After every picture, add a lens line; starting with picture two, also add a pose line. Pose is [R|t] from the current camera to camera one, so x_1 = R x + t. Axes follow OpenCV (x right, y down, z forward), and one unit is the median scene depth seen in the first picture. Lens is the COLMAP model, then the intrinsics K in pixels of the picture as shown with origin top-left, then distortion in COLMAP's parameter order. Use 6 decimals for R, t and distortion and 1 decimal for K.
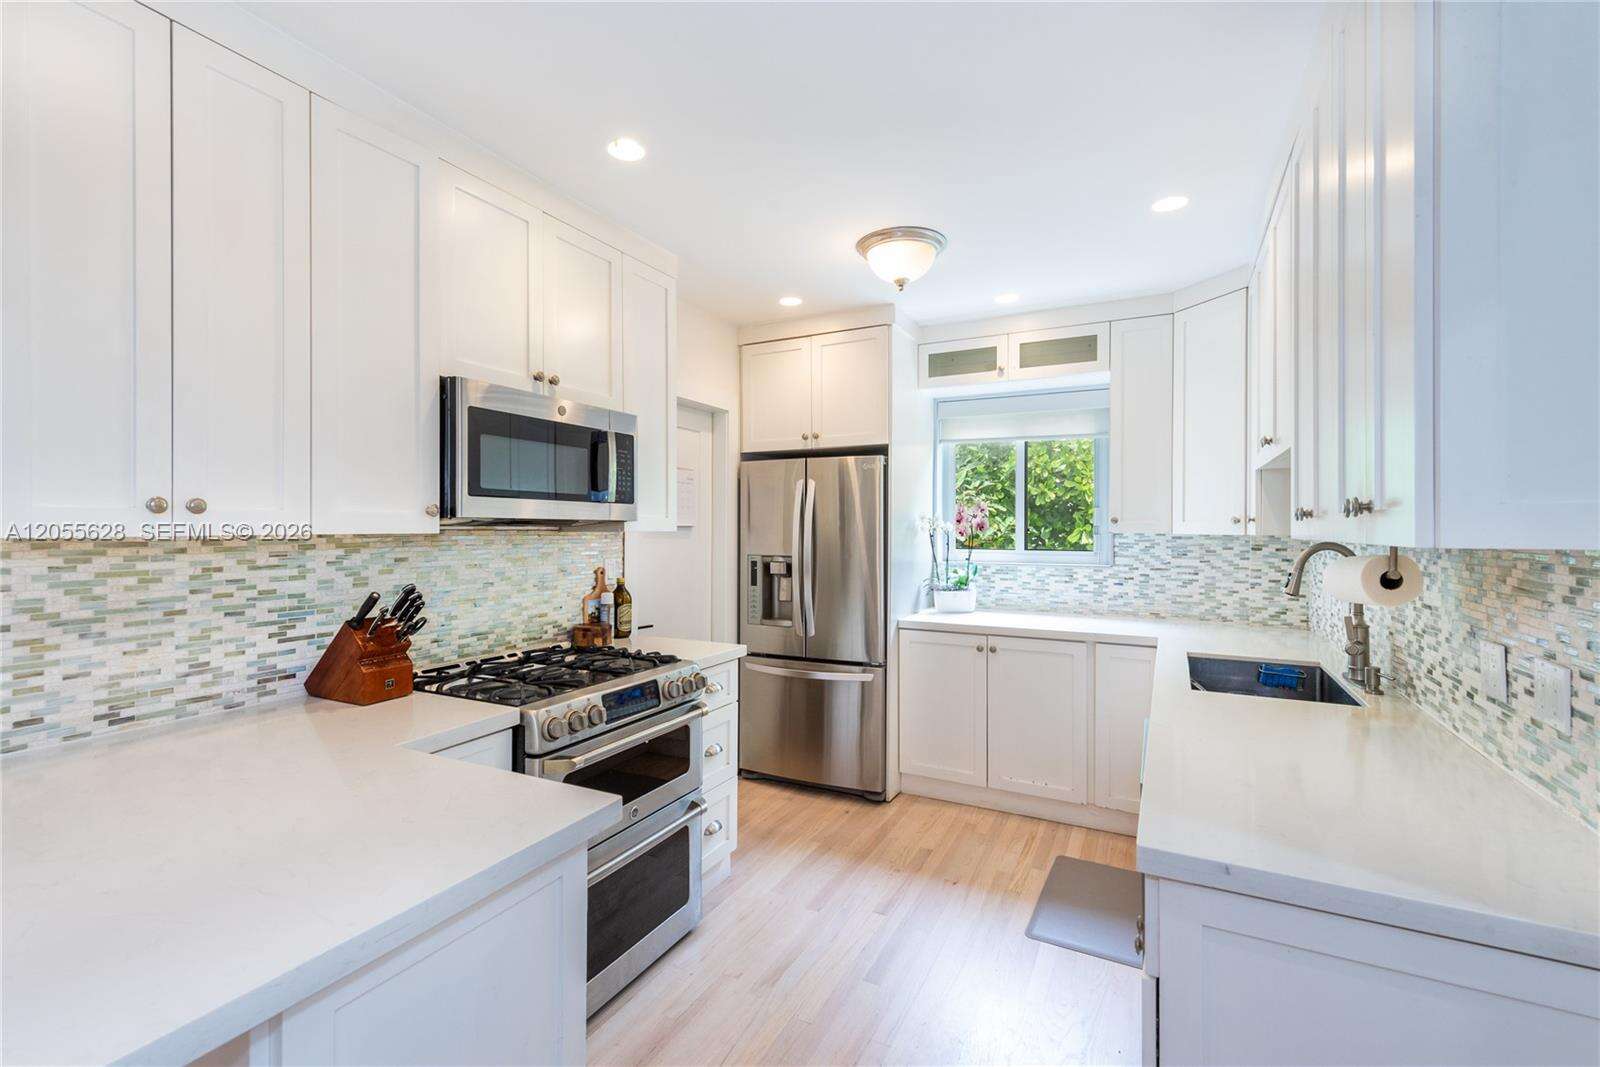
lens RADIAL K [[714.0, 0, 796.6], [0, 714.0, 529.6], [0, 0, 1]] dist [0.016620, -0.001619]
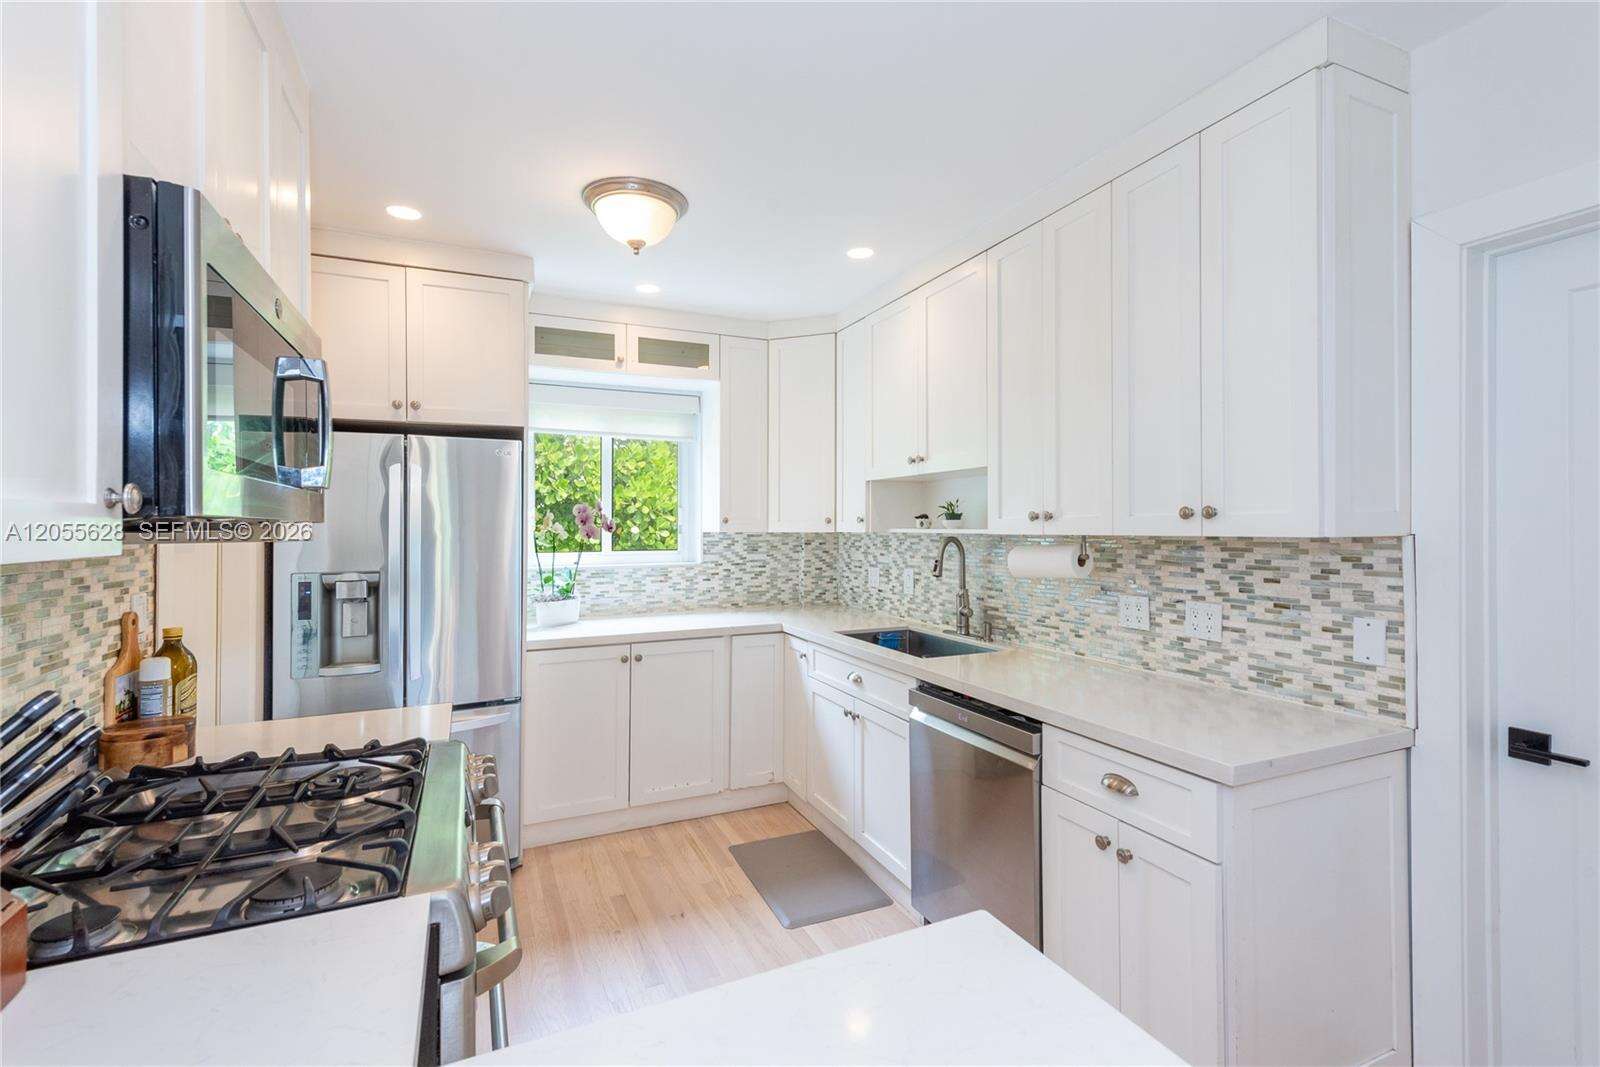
lens RADIAL K [[714.0, 0, 799.0], [0, 714.0, 524.1], [0, 0, 1]] dist [0.016620, -0.001619]
pose [[0.615666, -0.004873, 0.787992, -0.323367], [0.009943, 0.999949, -0.001584, -0.004355], [-0.787945, 0.008811, 0.615683, 0.246097]]
